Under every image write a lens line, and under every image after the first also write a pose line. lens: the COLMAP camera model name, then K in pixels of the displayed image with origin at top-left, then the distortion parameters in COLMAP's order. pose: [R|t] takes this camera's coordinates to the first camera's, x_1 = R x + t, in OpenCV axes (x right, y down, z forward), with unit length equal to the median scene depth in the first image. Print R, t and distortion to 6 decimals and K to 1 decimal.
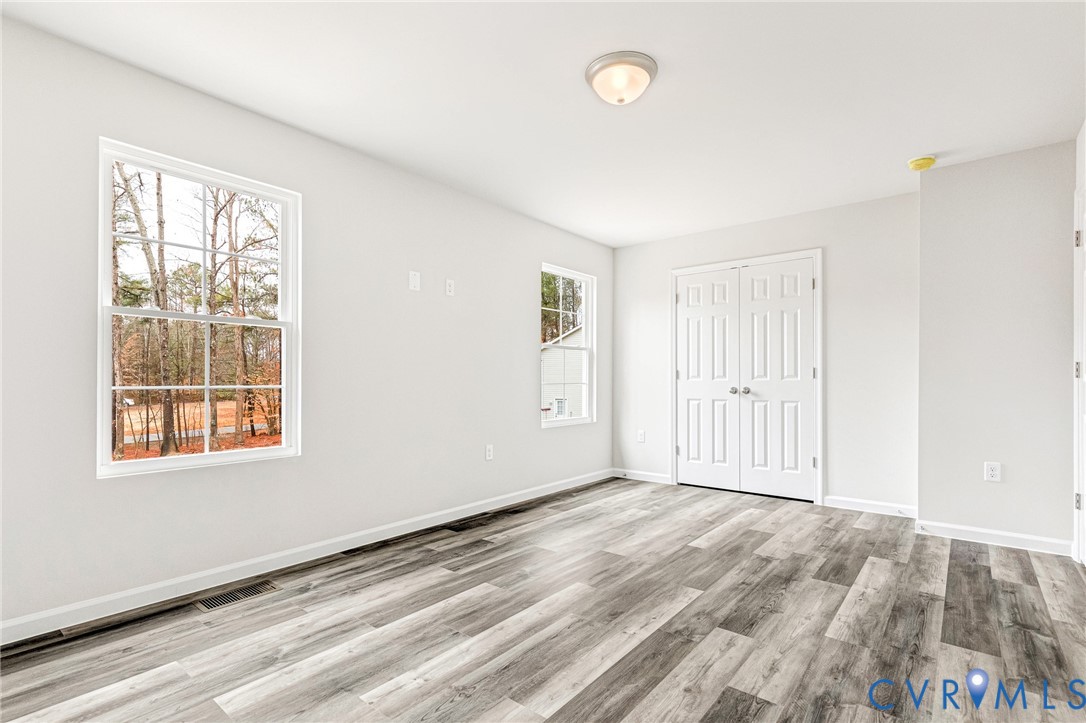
lens RADIAL K [[511.8, 0, 550.2], [0, 511.8, 362.5], [0, 0, 1]] dist [0.010774, -0.002775]
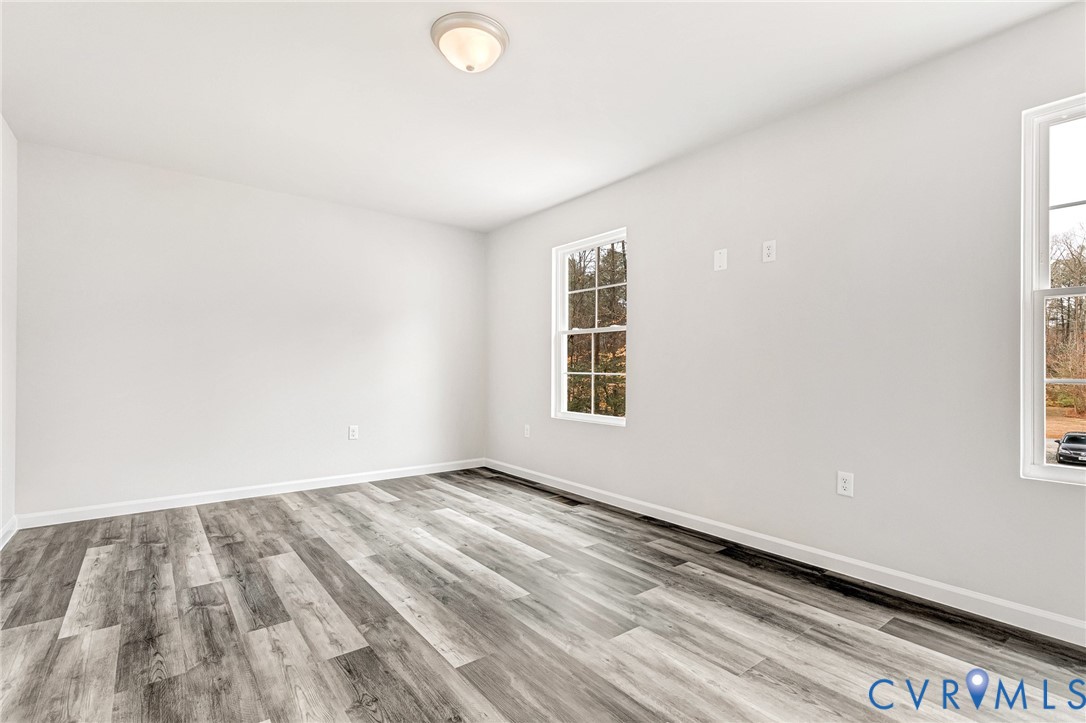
lens RADIAL K [[511.8, 0, 552.2], [0, 511.8, 361.4], [0, 0, 1]] dist [0.010774, -0.002775]
pose [[-0.220677, -0.015056, -0.975231, 0.977843], [0.027361, 0.999392, -0.021620, 0.045609], [0.974963, -0.031454, -0.220131, 1.316912]]
